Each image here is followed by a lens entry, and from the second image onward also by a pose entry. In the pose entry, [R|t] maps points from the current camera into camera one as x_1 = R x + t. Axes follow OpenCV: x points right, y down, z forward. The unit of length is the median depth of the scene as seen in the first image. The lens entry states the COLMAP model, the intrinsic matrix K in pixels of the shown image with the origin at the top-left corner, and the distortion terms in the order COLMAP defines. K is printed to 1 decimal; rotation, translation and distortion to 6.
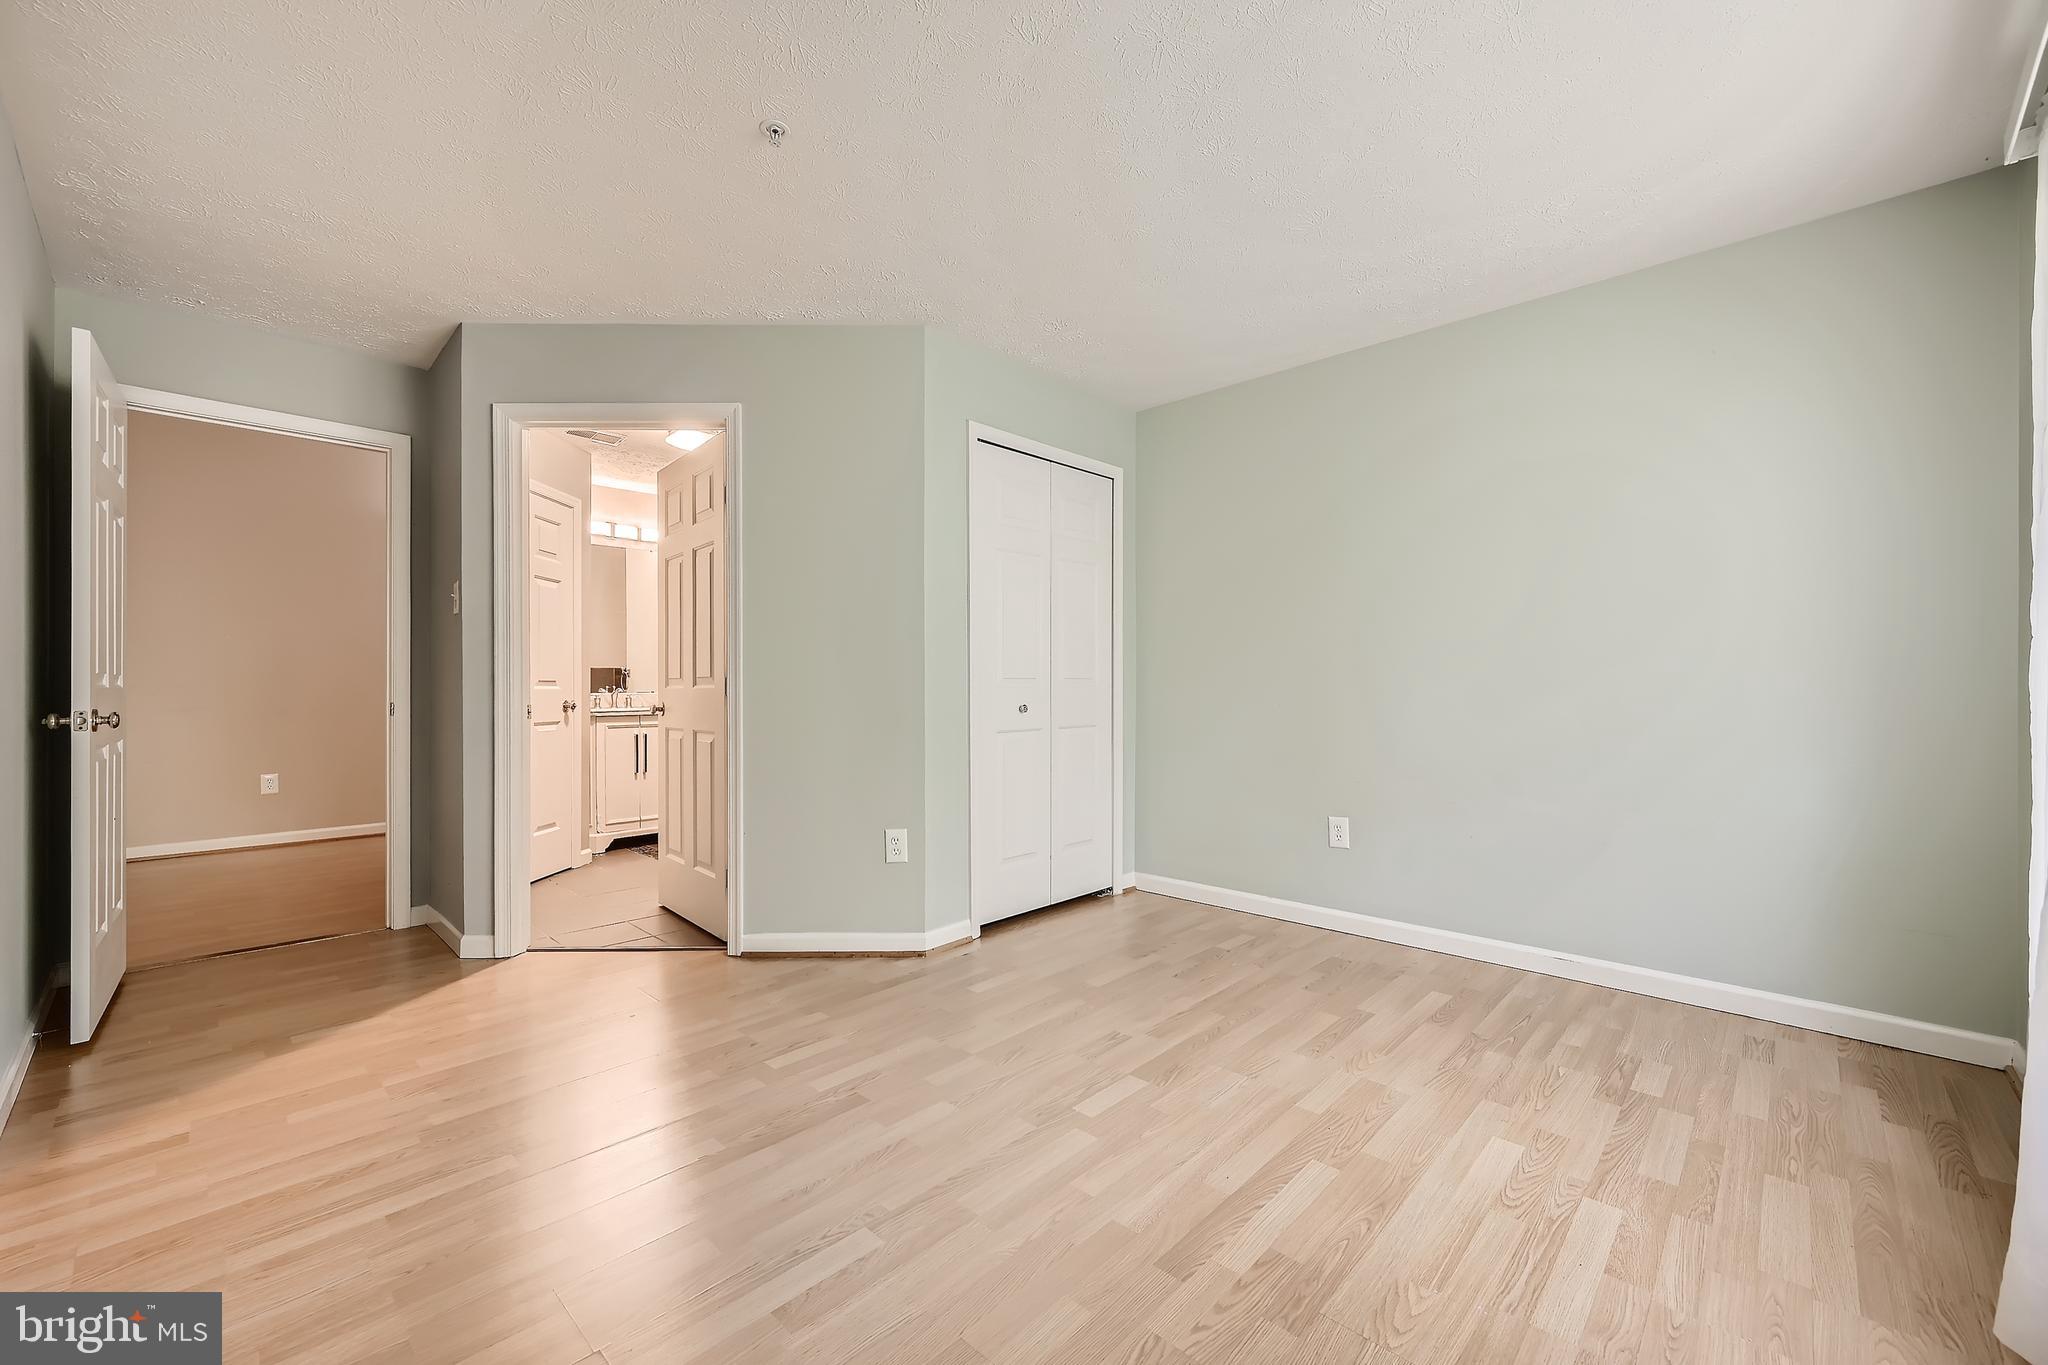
lens RADIAL K [[815.9, 0, 1022.7], [0, 815.9, 693.5], [0, 0, 1]] dist [-0.000996, -0.000044]
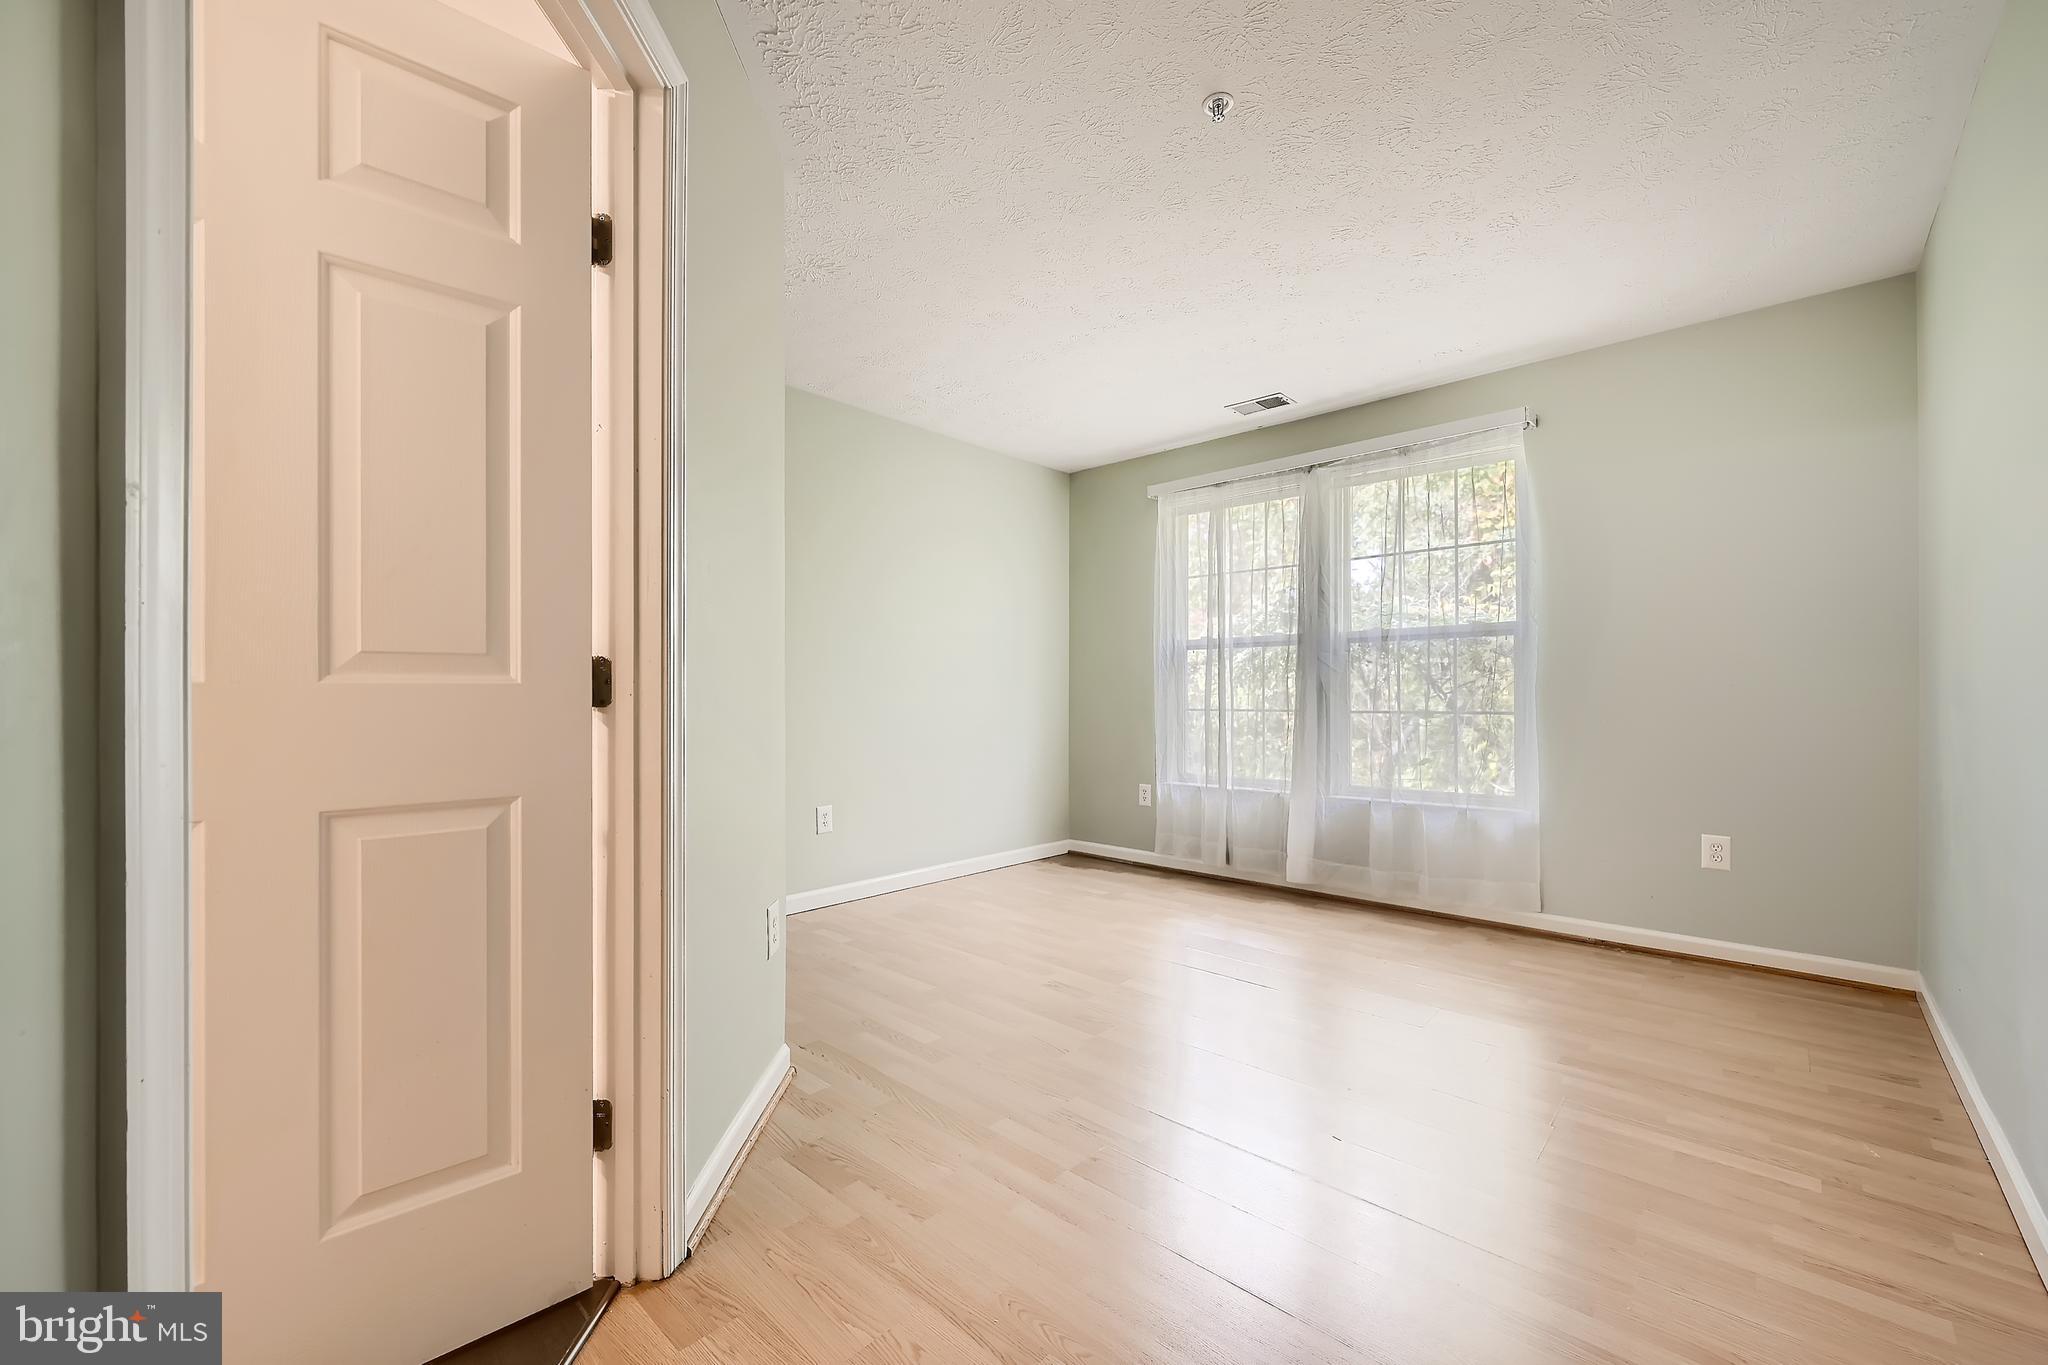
lens RADIAL K [[822.9, 0, 1022.1], [0, 822.9, 685.7], [0, 0, 1]] dist [-0.000757, -0.000102]
pose [[-0.028274, 0.012733, 0.999519, -1.028957], [0.004004, 0.999912, -0.012624, 0.000951], [-0.999592, 0.003646, -0.028323, 1.022530]]
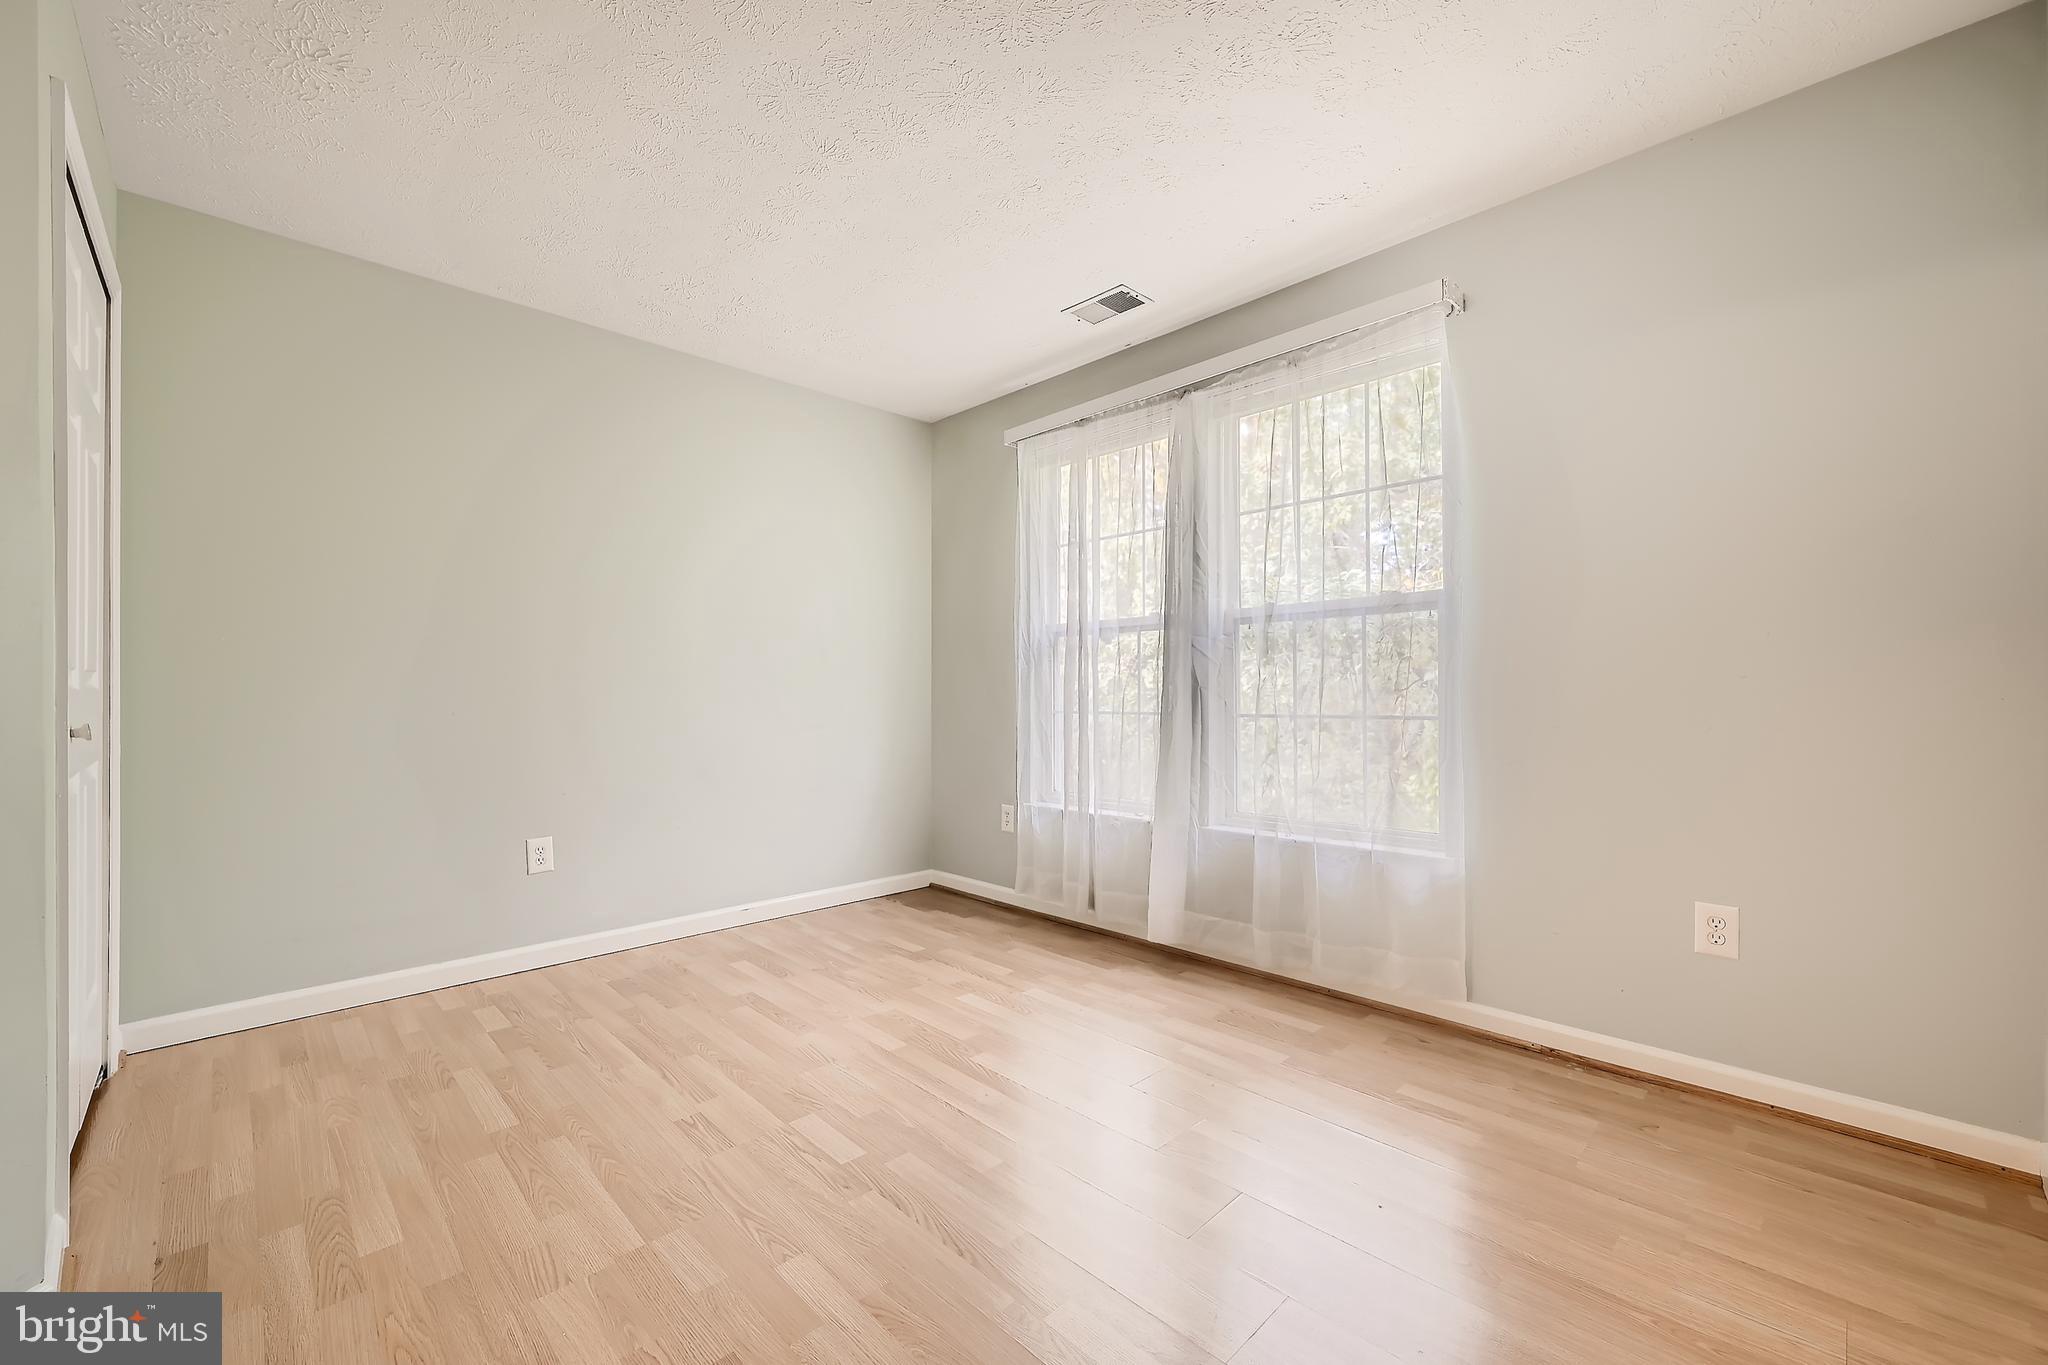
lens RADIAL K [[818.8, 0, 1025.2], [0, 818.8, 693.0], [0, 0, 1]] dist [-0.000915, -0.000144]
pose [[0.019944, 0.002473, 0.999798, -0.652156], [0.005383, 0.999982, -0.002580, 0.001496], [-0.999787, 0.005433, 0.019930, 0.619685]]
